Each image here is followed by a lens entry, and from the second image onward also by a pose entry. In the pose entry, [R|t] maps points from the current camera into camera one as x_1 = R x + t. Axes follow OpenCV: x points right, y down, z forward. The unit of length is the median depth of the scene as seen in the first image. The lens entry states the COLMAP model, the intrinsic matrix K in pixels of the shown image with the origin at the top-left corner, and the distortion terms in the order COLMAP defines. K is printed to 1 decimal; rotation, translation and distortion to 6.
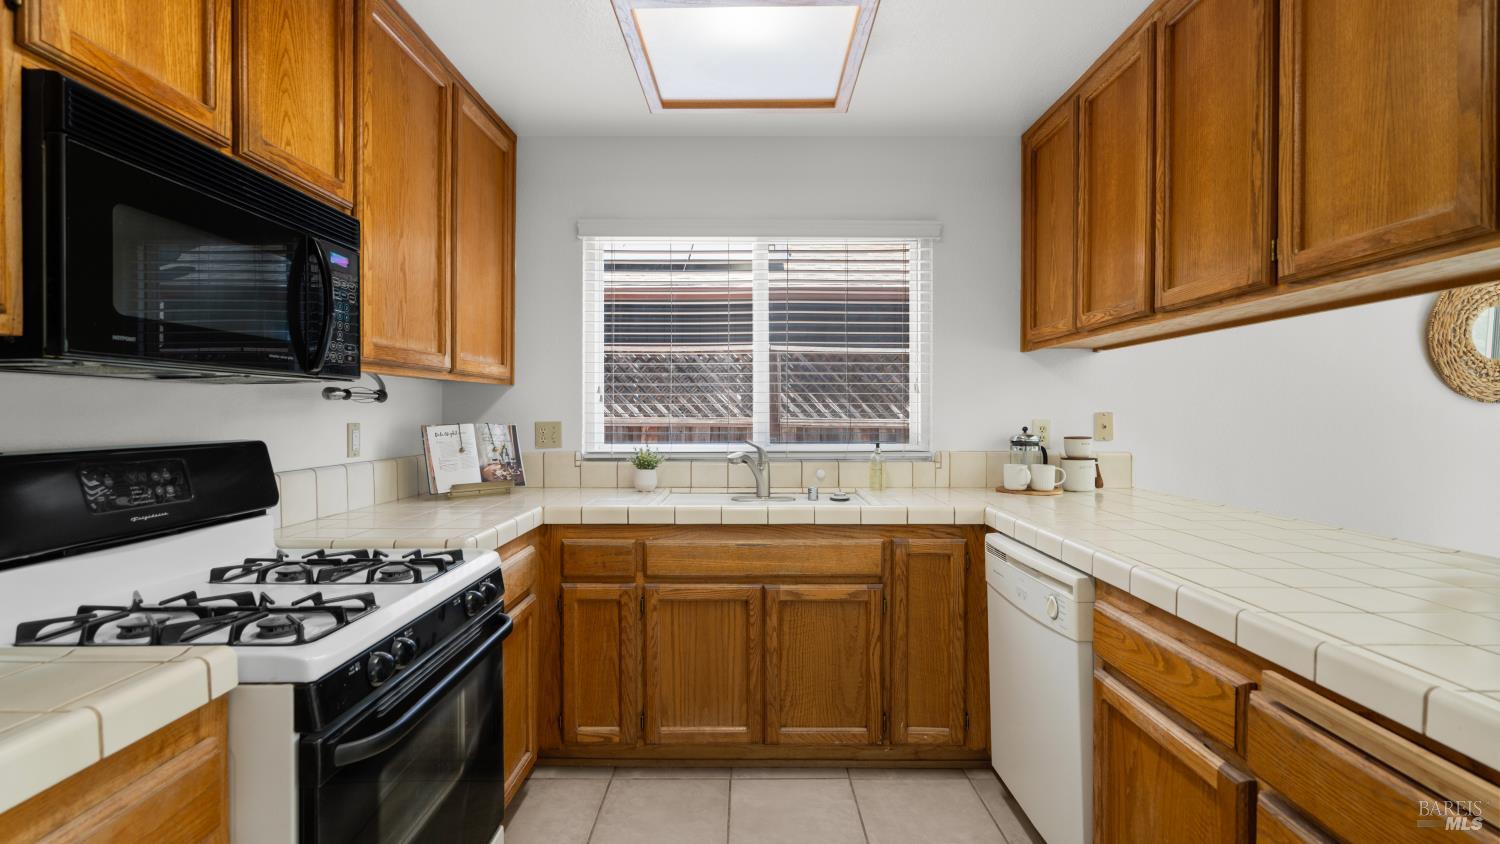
lens RADIAL K [[693.5, 0, 748.3], [0, 693.5, 418.6], [0, 0, 1]] dist [0.000372, 0.001093]
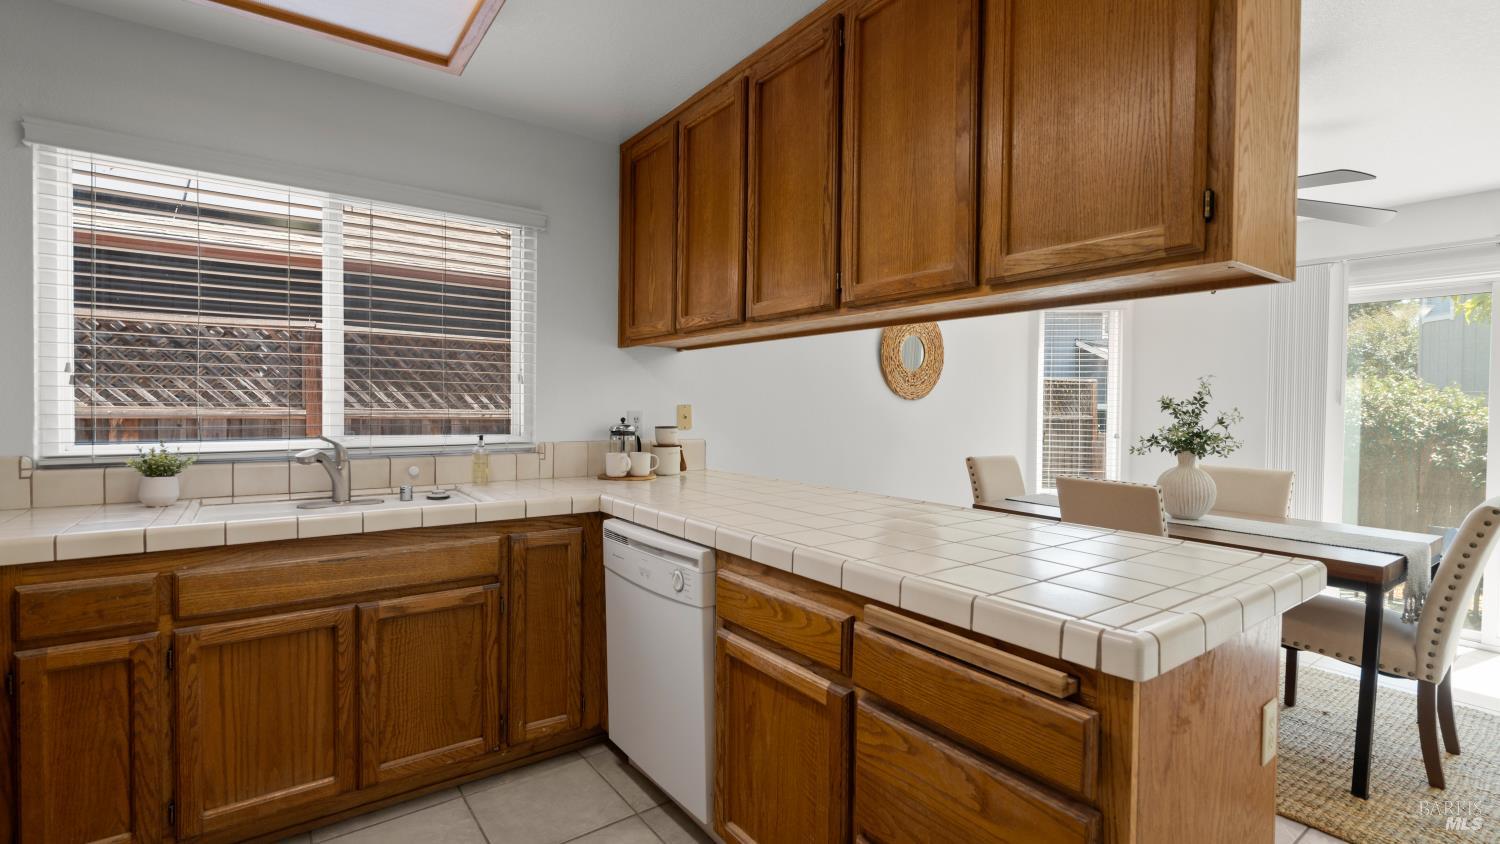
lens RADIAL K [[676.5, 0, 747.5], [0, 676.5, 418.3], [0, 0, 1]] dist [-0.002523, 0.001269]
pose [[0.806474, -0.005020, 0.591249, -0.080575], [-0.003193, 0.999912, 0.012844, -0.001389], [-0.591261, -0.012246, 0.806387, 0.049018]]
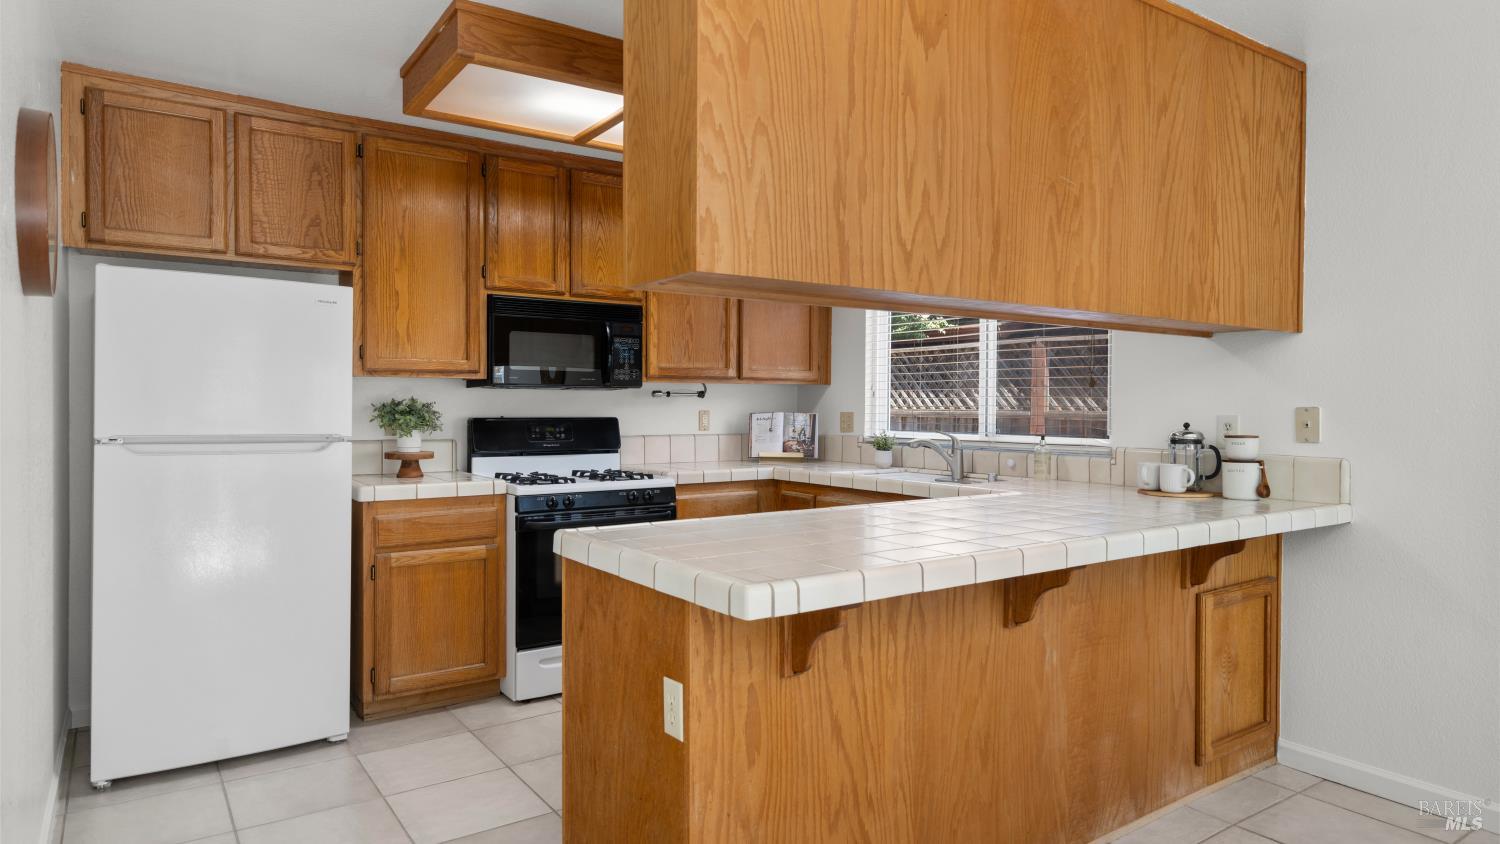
lens RADIAL K [[902.3, 0, 750.0], [0, 902.3, 422.0], [0, 0, 1]] dist [-0.004999, 0.000355]
pose [[0.567949, 0.018668, -0.822852, 1.270214], [-0.012611, 0.999823, 0.013979, 0.002100], [0.822967, 0.002438, 0.568084, -0.150261]]
